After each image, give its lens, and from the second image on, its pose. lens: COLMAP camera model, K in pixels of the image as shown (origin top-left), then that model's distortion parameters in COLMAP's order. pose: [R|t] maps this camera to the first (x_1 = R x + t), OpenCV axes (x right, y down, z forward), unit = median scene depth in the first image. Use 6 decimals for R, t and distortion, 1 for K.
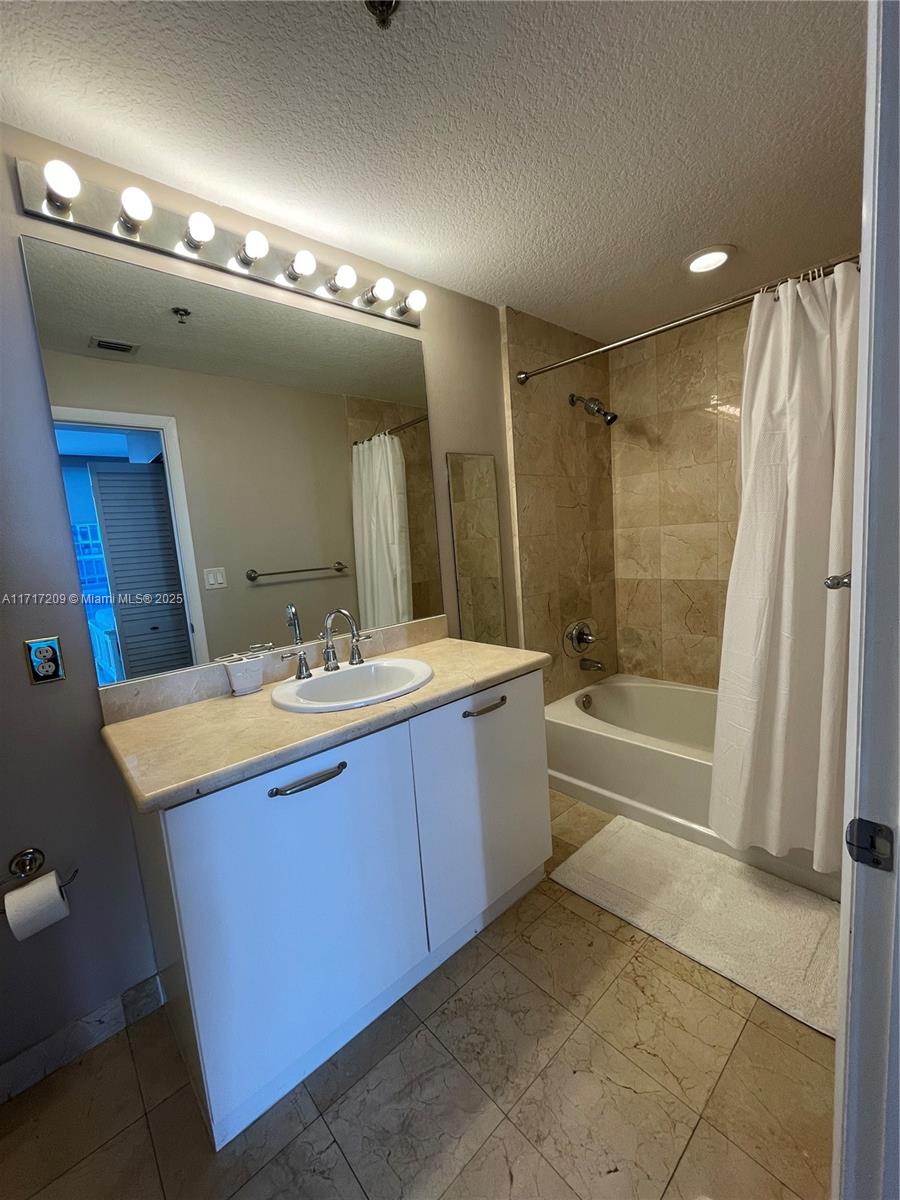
lens RADIAL K [[482.1, 0, 449.3], [0, 482.1, 601.0], [0, 0, 1]] dist [-0.003087, -0.000434]
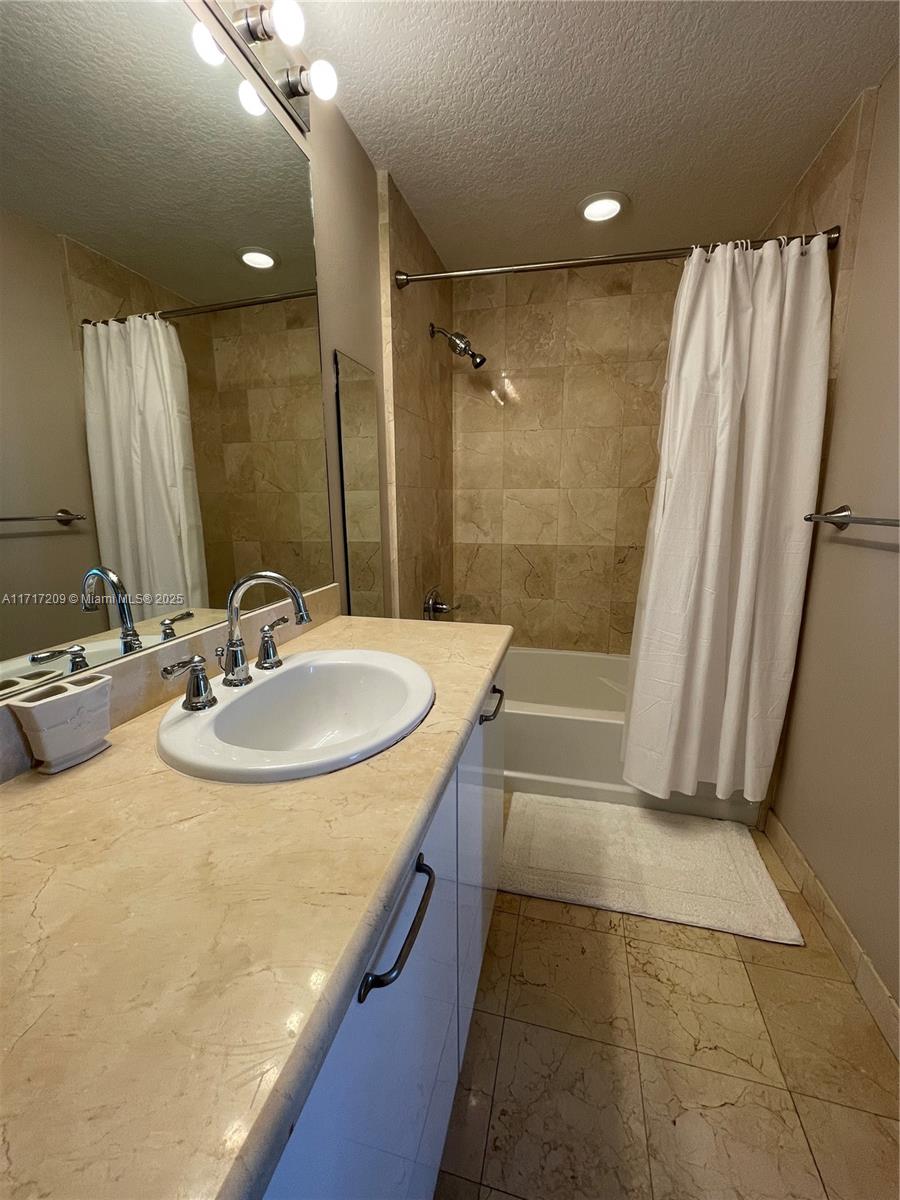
lens RADIAL K [[482.1, 0, 449.3], [0, 482.1, 601.0], [0, 0, 1]] dist [-0.003087, -0.000434]
pose [[0.830987, -0.045923, 0.554394, -0.238737], [0.015904, 0.998141, 0.058842, 0.013449], [-0.556065, -0.040079, 0.830172, 0.281358]]
